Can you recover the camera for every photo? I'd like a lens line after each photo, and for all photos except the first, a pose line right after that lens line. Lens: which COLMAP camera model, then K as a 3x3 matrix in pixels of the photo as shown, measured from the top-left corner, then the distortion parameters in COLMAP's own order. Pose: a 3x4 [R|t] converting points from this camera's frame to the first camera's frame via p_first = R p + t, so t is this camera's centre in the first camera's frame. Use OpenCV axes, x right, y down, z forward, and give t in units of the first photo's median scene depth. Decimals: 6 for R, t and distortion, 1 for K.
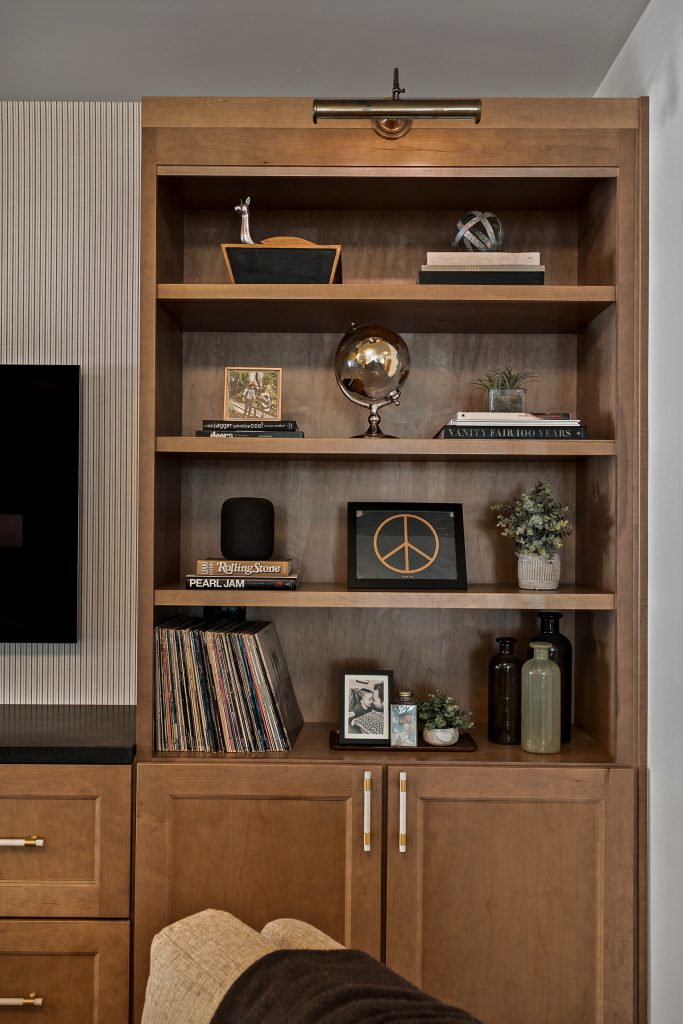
lens RADIAL K [[946.4, 0, 312.3], [0, 946.4, 515.1], [0, 0, 1]] dist [0.003334, 0.004577]
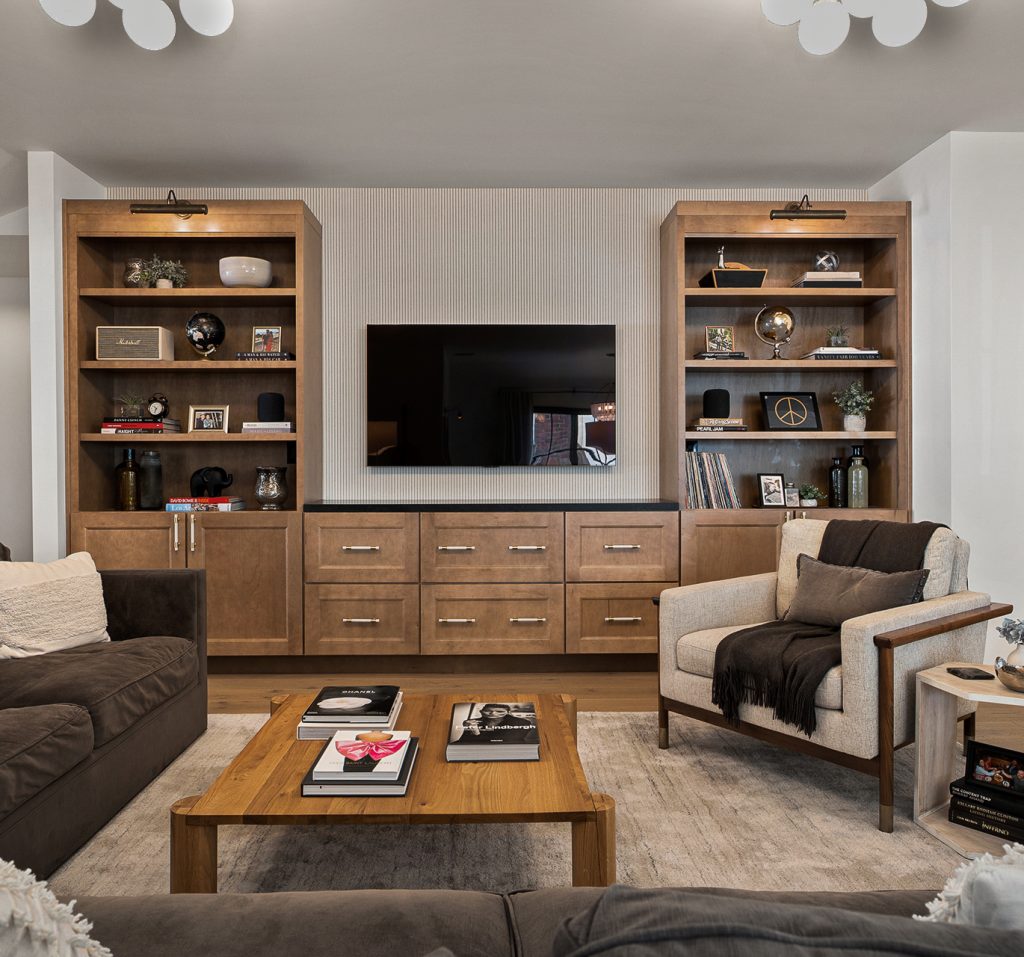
lens RADIAL K [[884.7, 0, 511.3], [0, 884.7, 454.1], [0, 0, 1]] dist [-0.003557, -0.001250]
pose [[0.999483, -0.010569, 0.030353, -0.598502], [0.010210, 0.999876, 0.011968, 0.098924], [-0.030476, -0.011652, 0.999468, -0.955373]]
